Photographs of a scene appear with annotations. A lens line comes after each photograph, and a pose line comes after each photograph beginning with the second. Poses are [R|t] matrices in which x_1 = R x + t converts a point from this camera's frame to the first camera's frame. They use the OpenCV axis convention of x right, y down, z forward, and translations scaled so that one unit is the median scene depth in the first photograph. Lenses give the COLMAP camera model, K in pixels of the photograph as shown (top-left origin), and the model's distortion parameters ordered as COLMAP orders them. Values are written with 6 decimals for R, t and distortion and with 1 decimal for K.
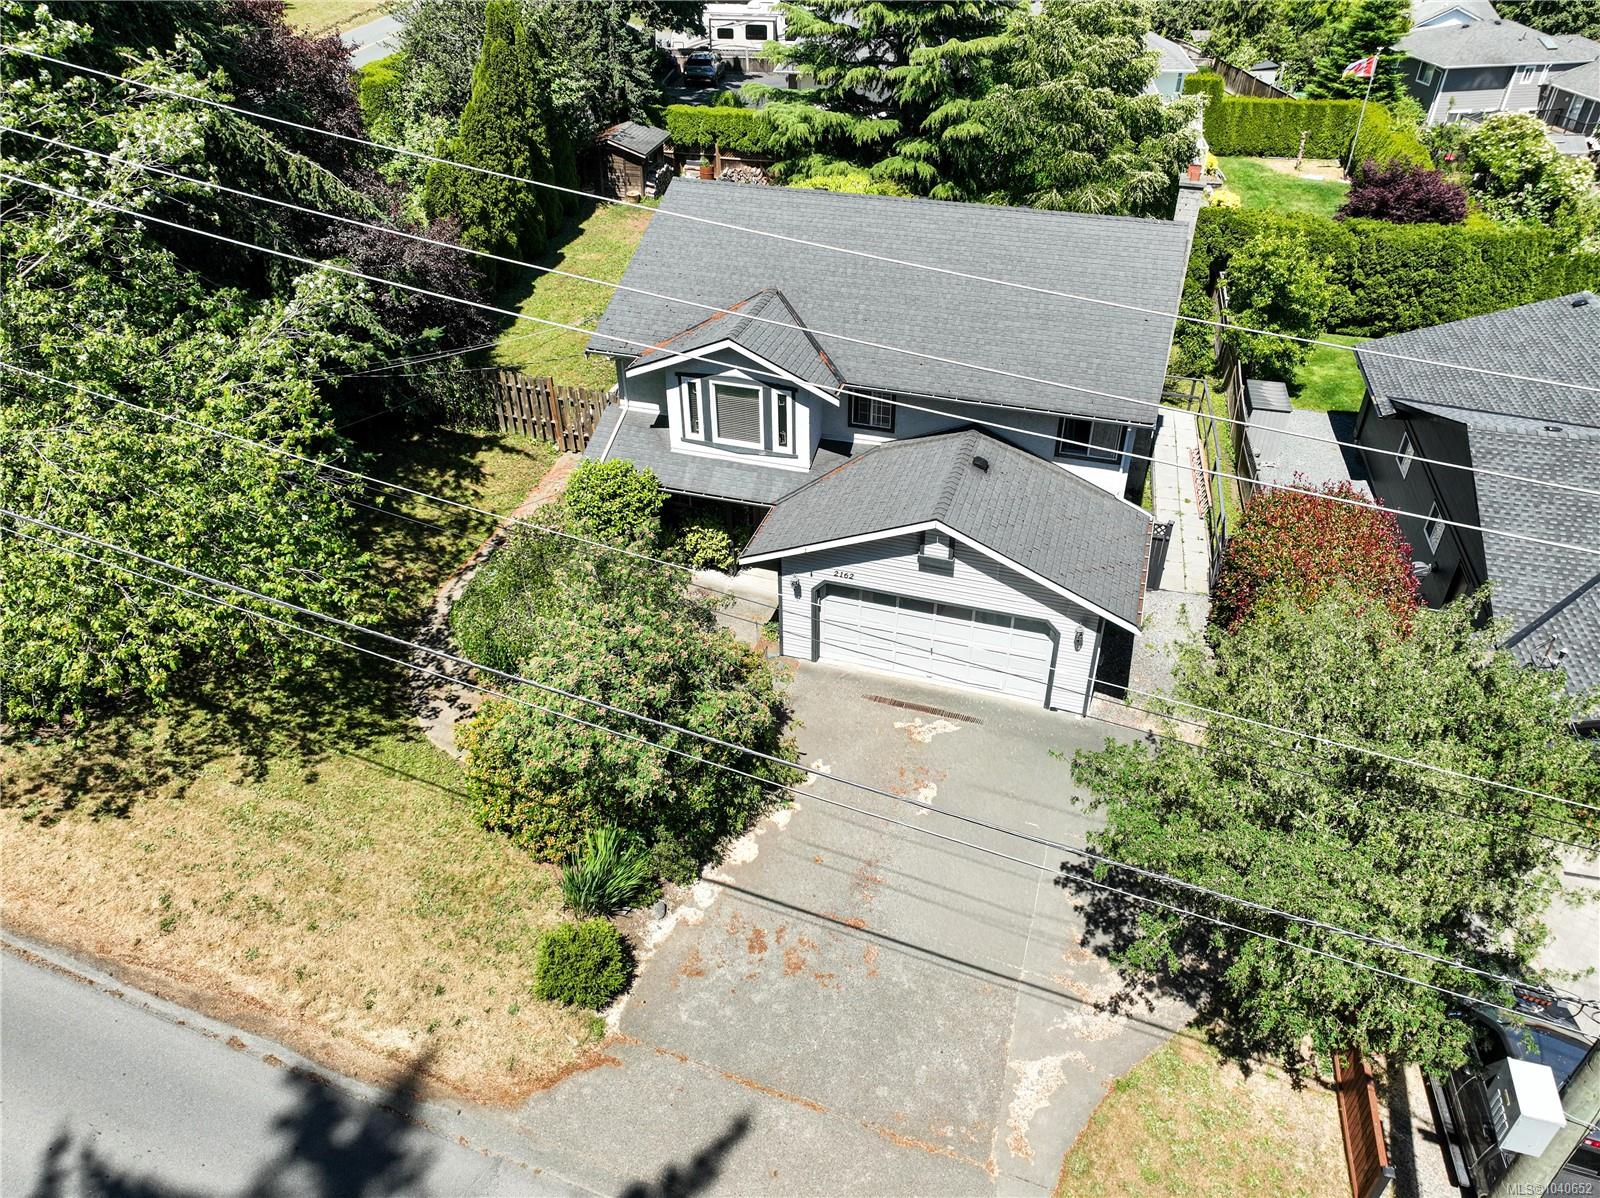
lens RADIAL K [[1211.2, 0, 798.6], [0, 1211.2, 644.5], [0, 0, 1]] dist [-0.011948, -0.002253]
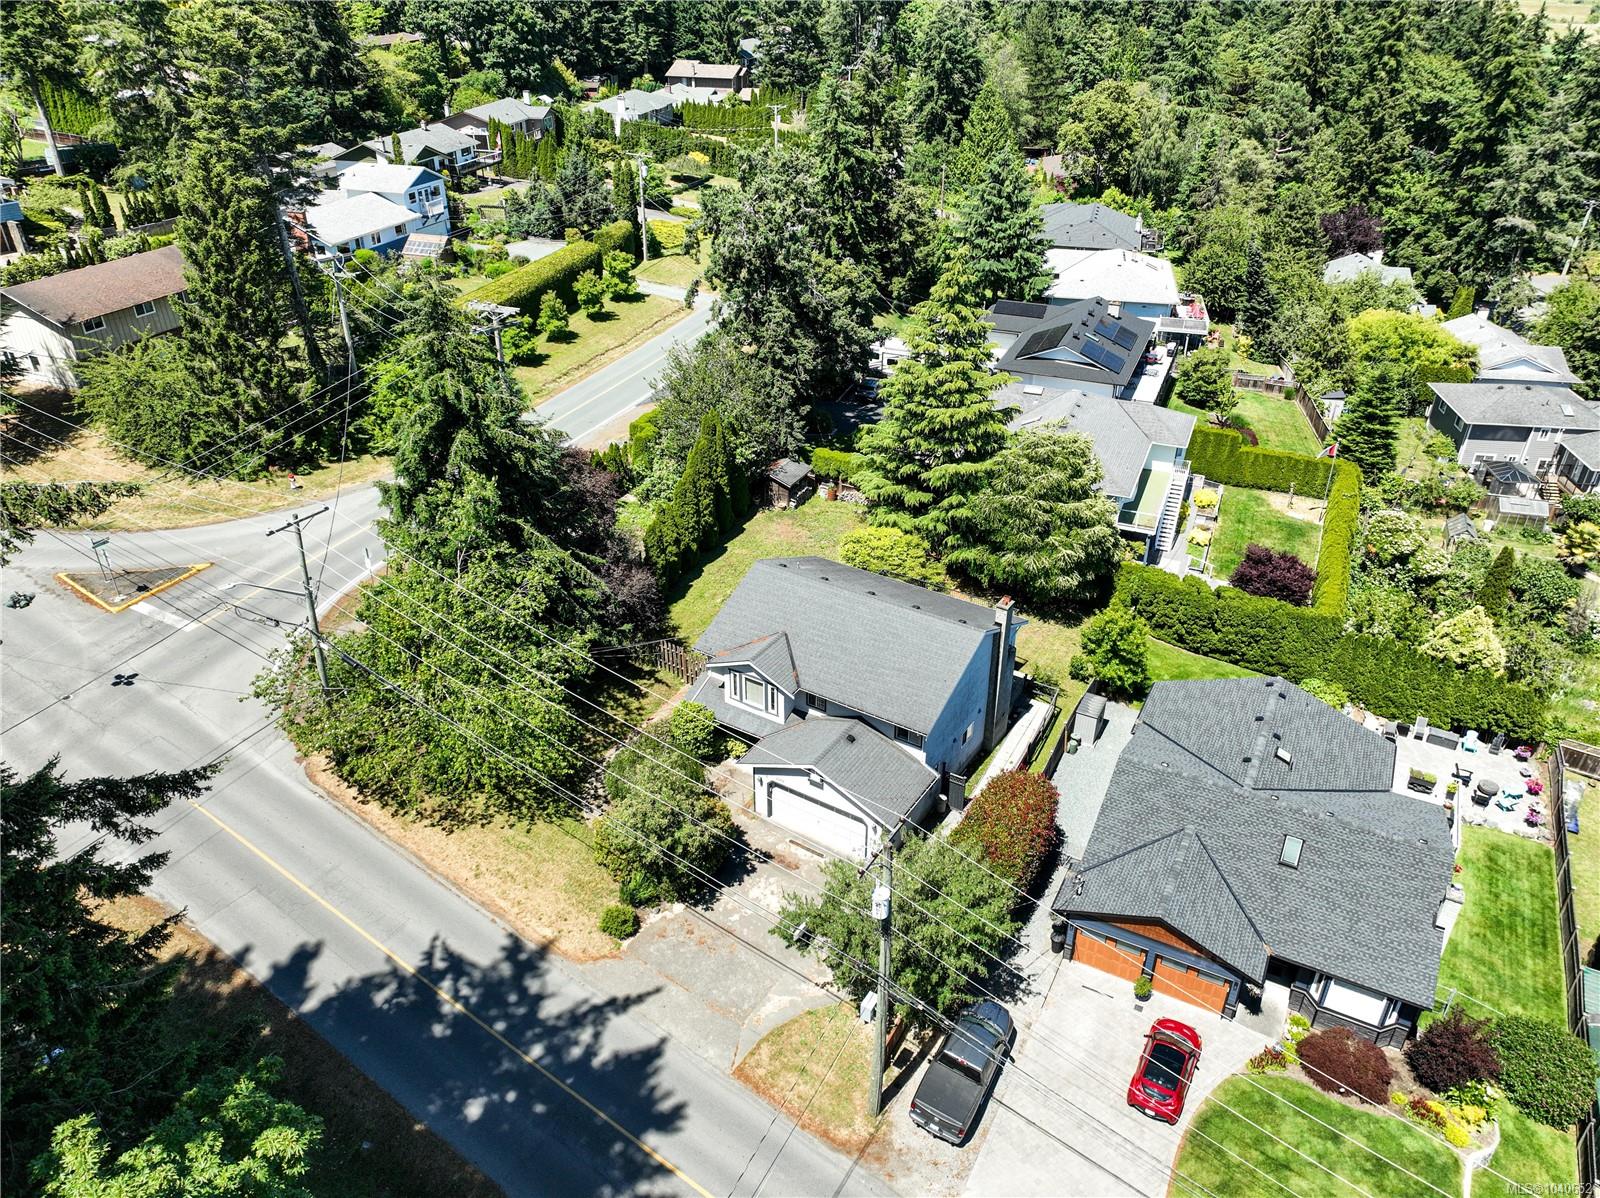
lens RADIAL K [[1270.9, 0, 760.8], [0, 1270.9, 599.6], [0, 0, 1]] dist [0.047574, 0.000270]
pose [[0.961486, 0.136107, -0.238788, 0.326075], [-0.162448, 0.982205, -0.094252, -0.099620], [0.221710, 0.129412, 0.966487, -0.805242]]
